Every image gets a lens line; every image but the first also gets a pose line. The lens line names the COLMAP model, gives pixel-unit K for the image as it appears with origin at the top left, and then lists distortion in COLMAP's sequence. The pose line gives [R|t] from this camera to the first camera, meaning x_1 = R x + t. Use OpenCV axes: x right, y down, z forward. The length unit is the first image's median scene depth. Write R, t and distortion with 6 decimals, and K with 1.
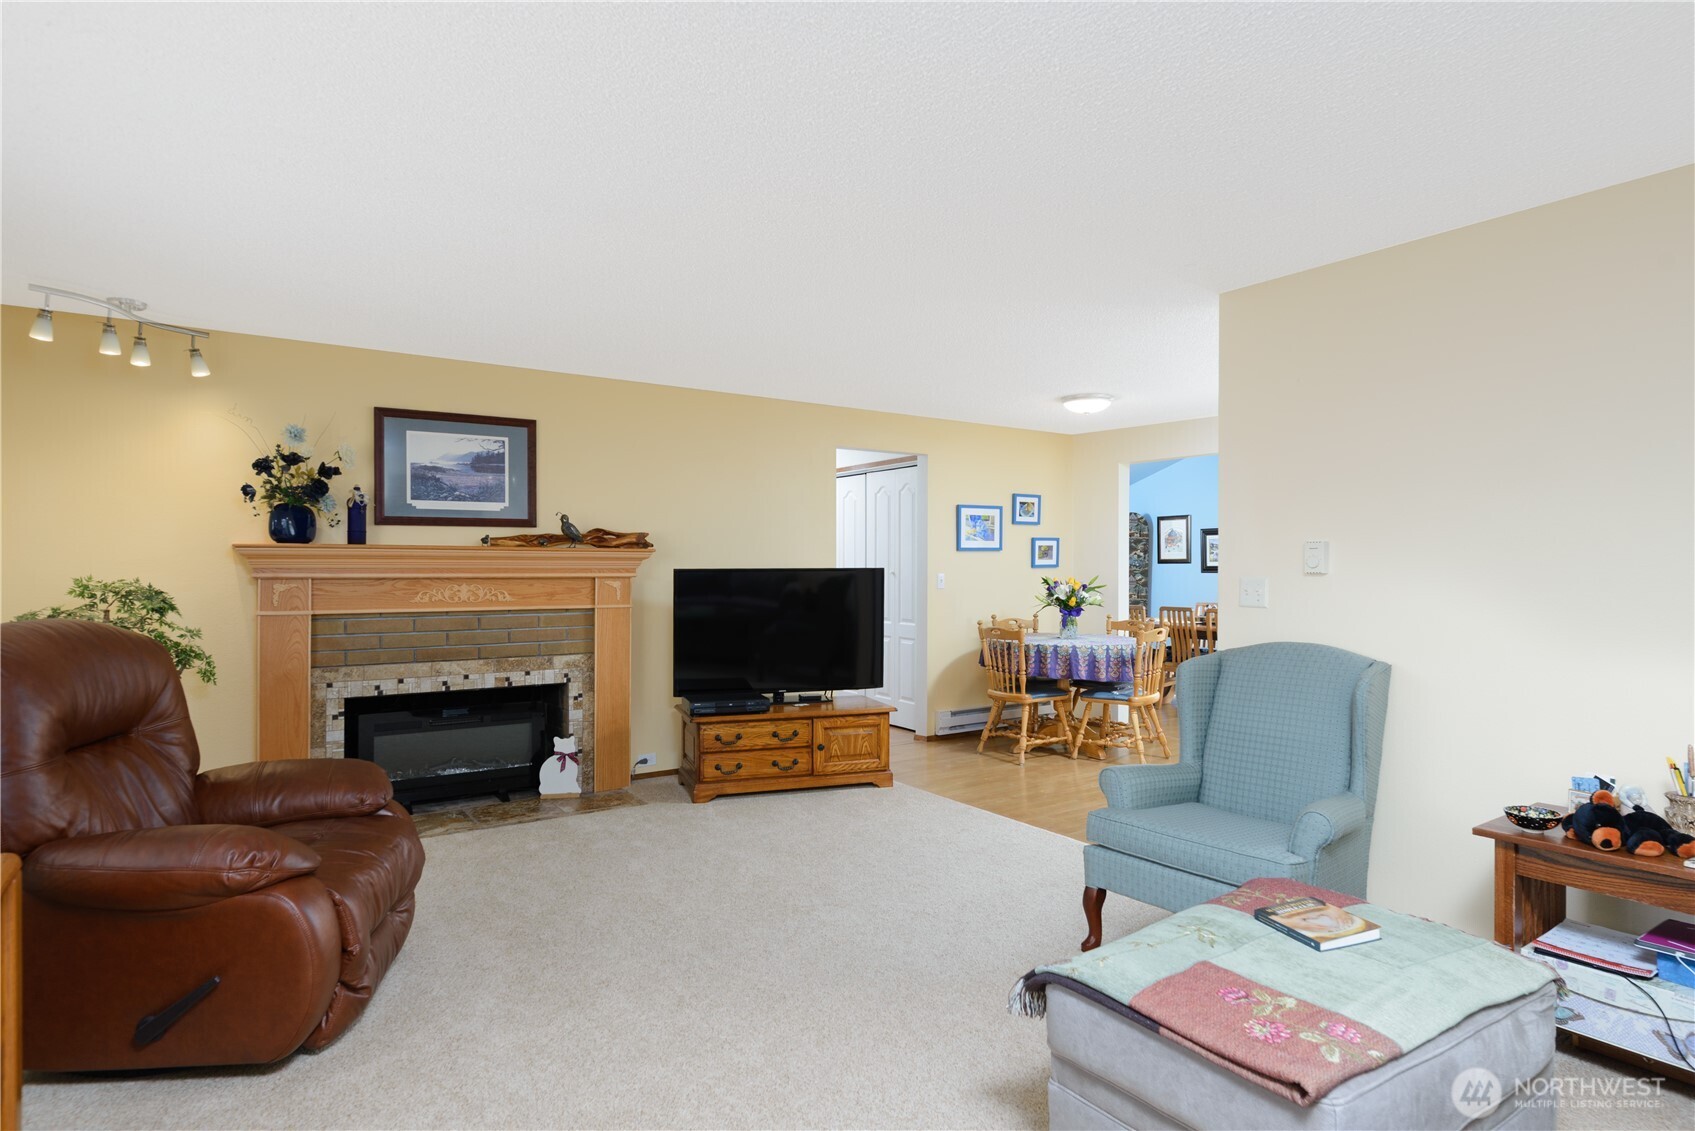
lens RADIAL K [[913.3, 0, 847.5], [0, 913.3, 565.5], [0, 0, 1]] dist [-0.000454, -0.000020]
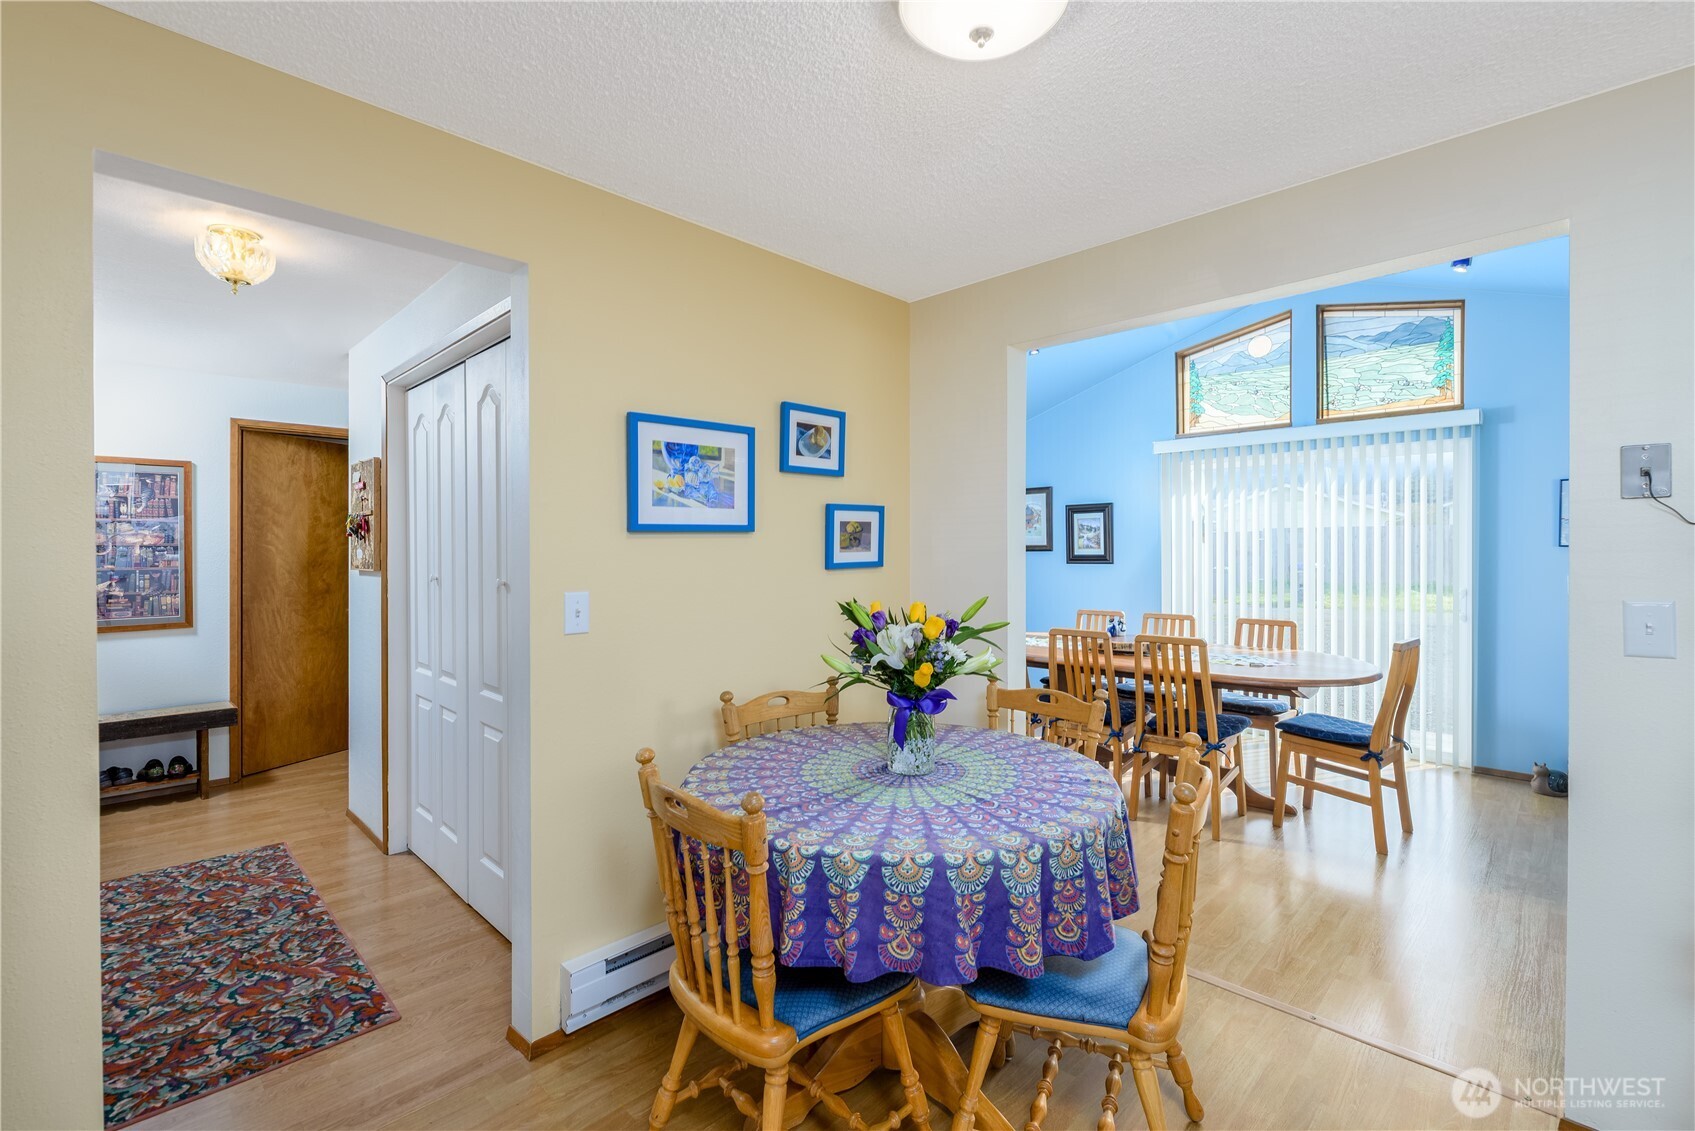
lens RADIAL K [[730.8, 0, 847.5], [0, 730.8, 565.5], [0, 0, 1]] dist [-0.001507, -0.000051]
pose [[0.983484, -0.008800, 0.180781, 0.151262], [0.004487, 0.999696, 0.024252, -0.008769], [-0.180940, -0.023041, 0.983224, 0.659912]]
